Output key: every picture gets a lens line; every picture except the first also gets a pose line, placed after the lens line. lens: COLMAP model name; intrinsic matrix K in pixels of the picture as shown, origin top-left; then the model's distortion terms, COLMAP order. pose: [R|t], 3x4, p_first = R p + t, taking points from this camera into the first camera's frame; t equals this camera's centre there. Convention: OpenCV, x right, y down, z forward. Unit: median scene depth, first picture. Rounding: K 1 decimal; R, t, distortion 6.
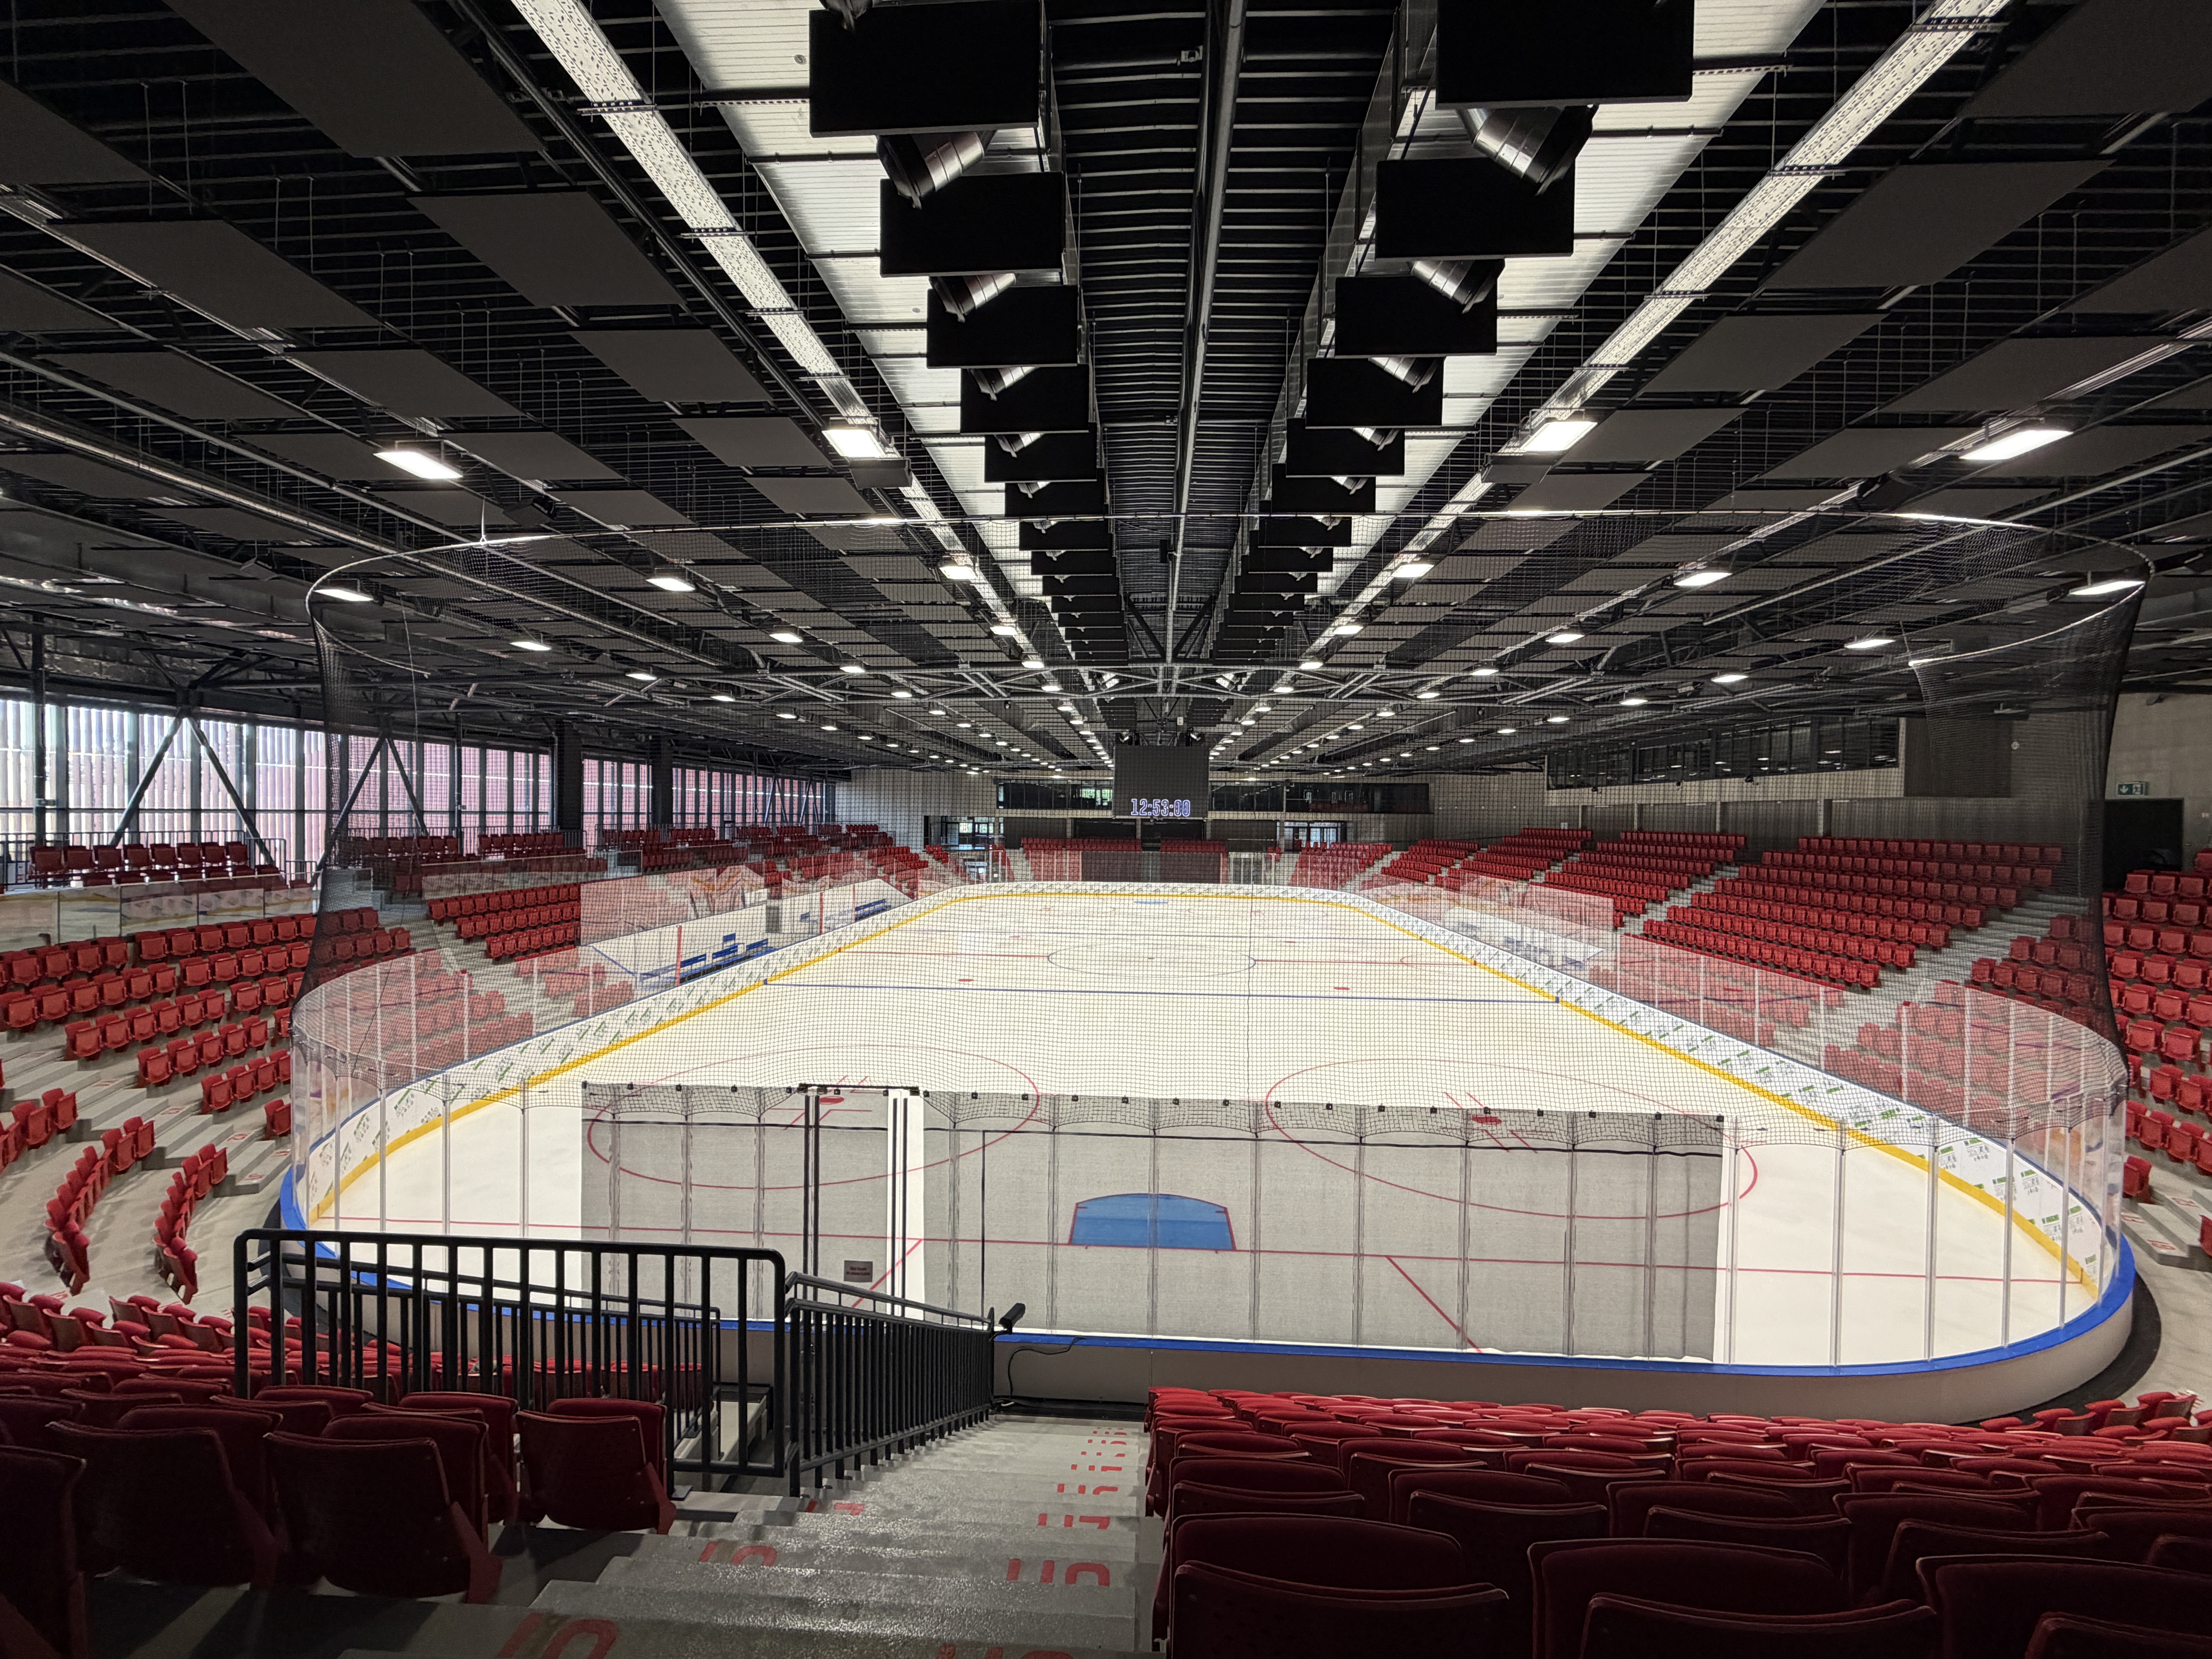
lens RADIAL K [[873.6, 0, 1106.0], [0, 873.6, 829.5], [0, 0, 1]] dist [0.003089, 0.000116]
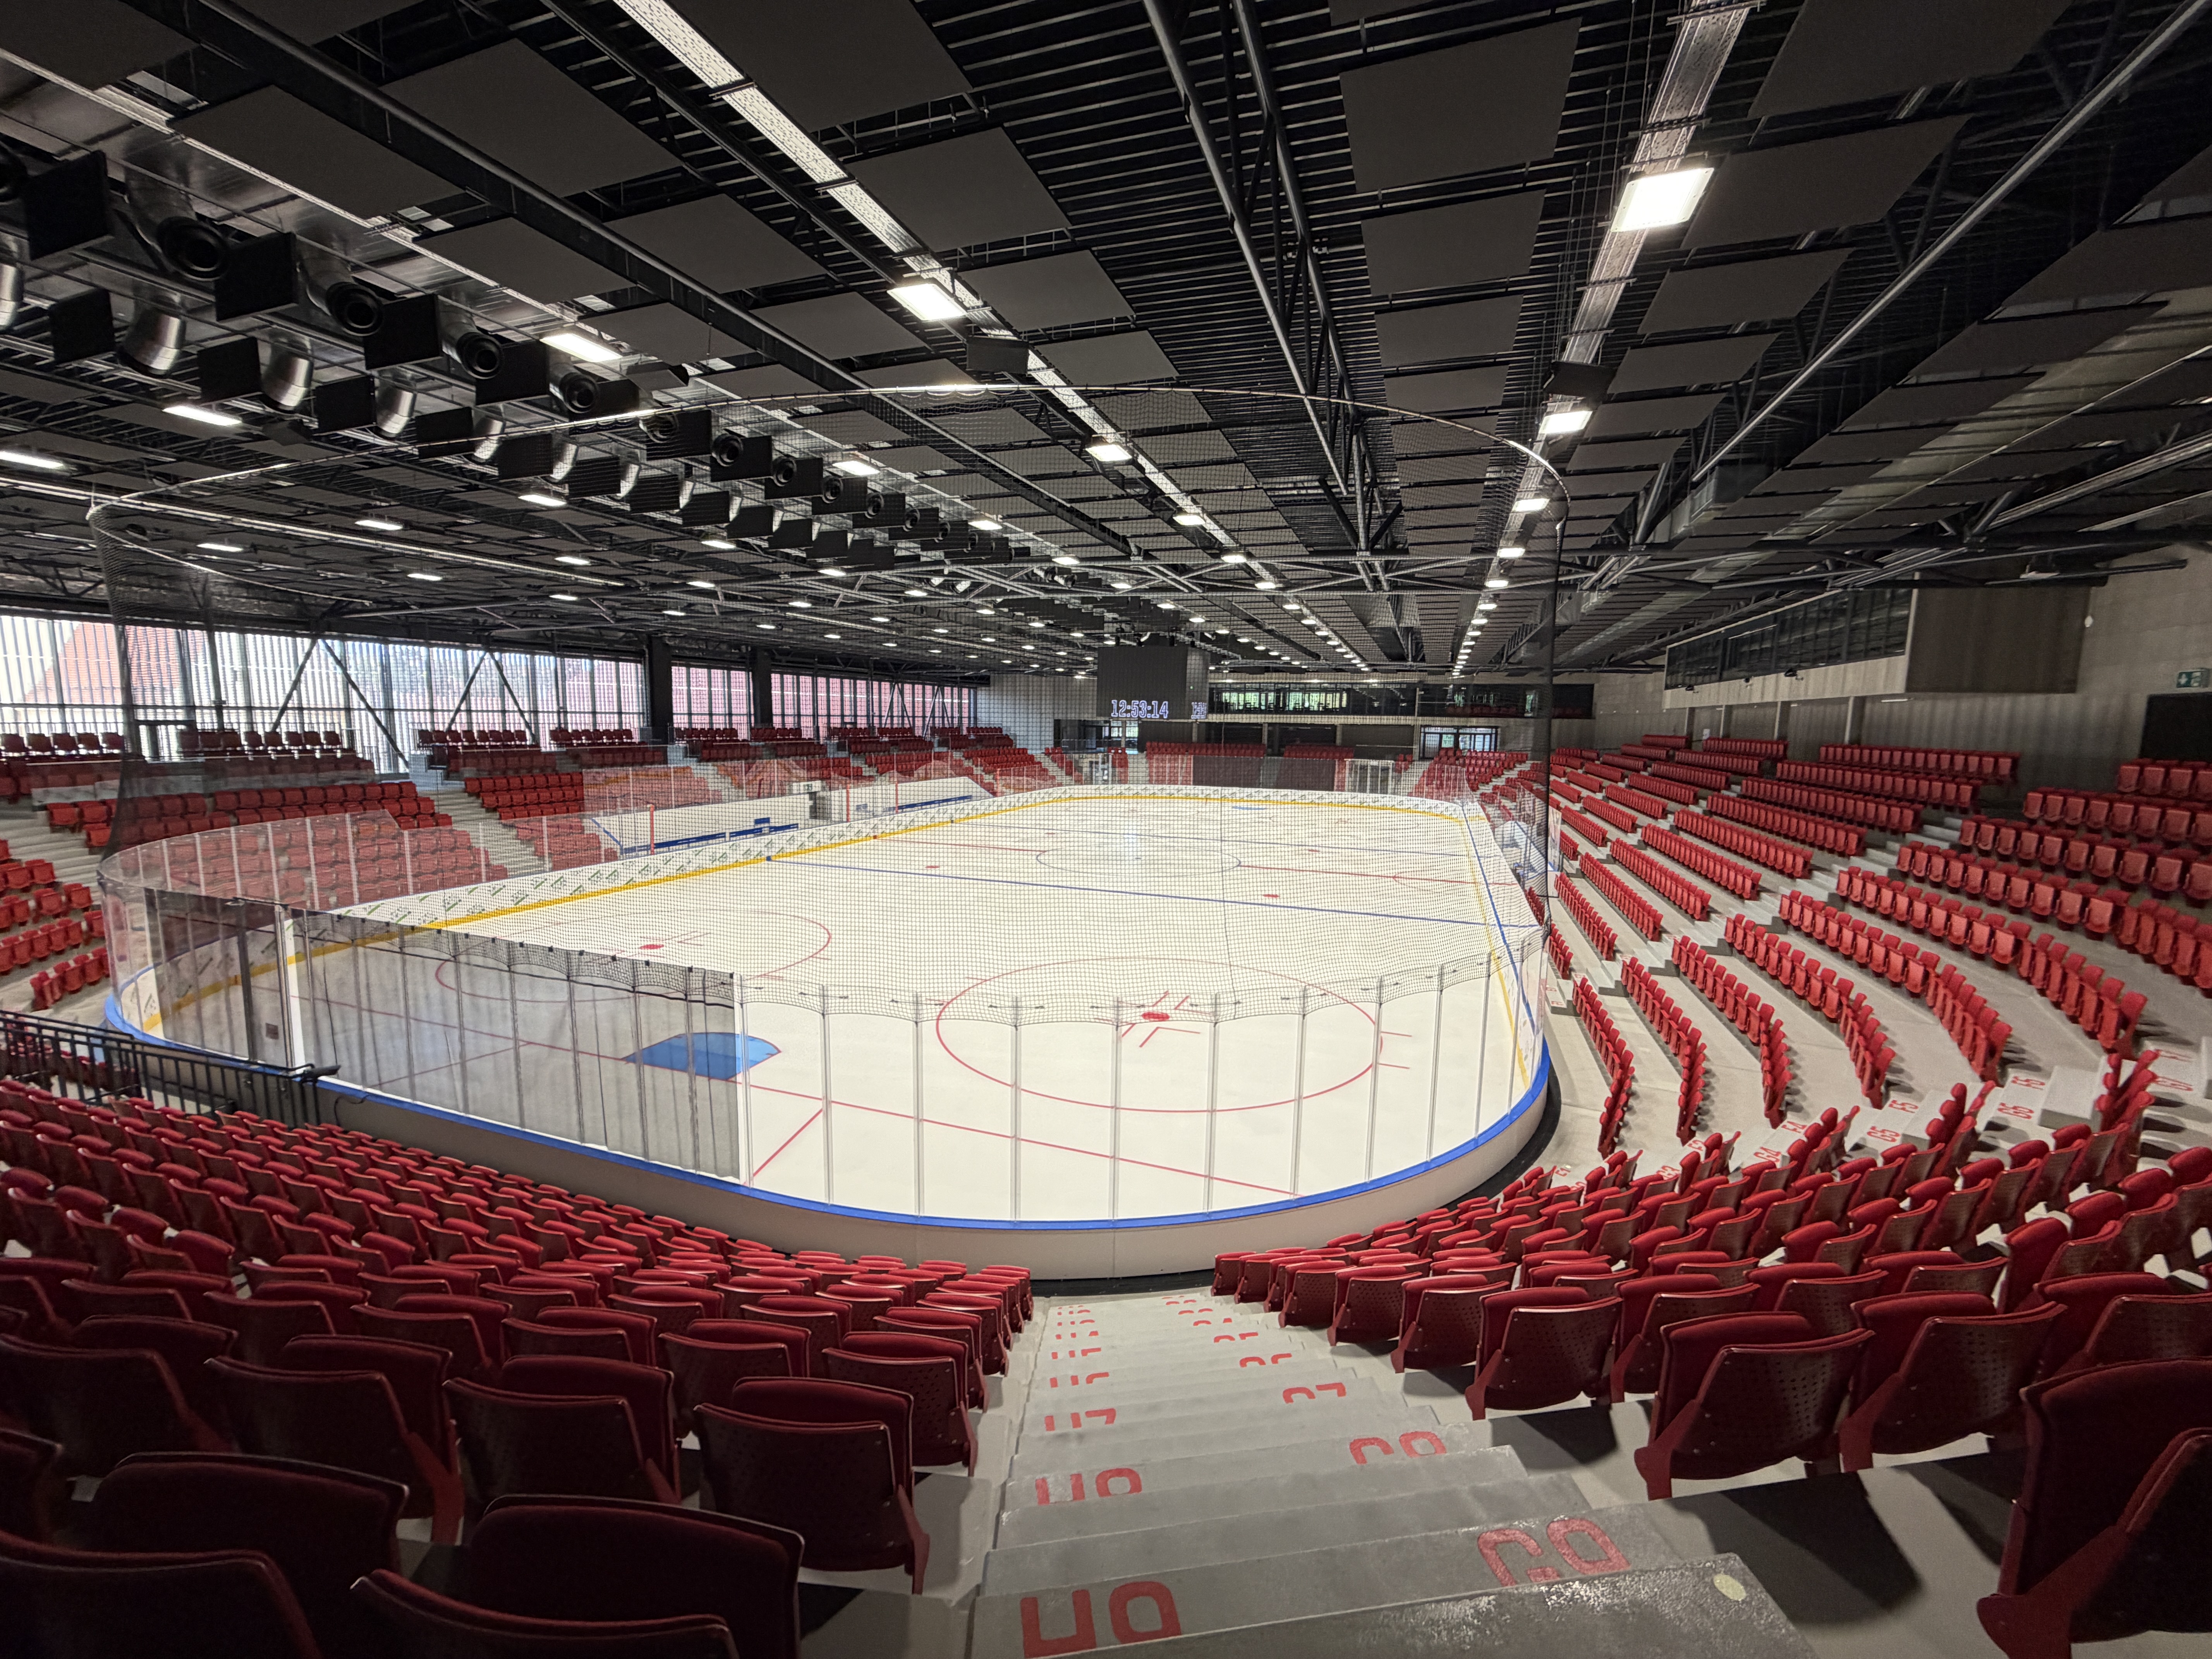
lens RADIAL K [[879.0, 0, 1106.0], [0, 879.0, 829.5], [0, 0, 1]] dist [0.000374, 0.000233]
pose [[0.953408, 0.041425, -0.298827, 0.271920], [-0.009490, 0.994156, 0.107537, 0.003589], [0.301535, -0.099691, 0.948229, 0.017842]]
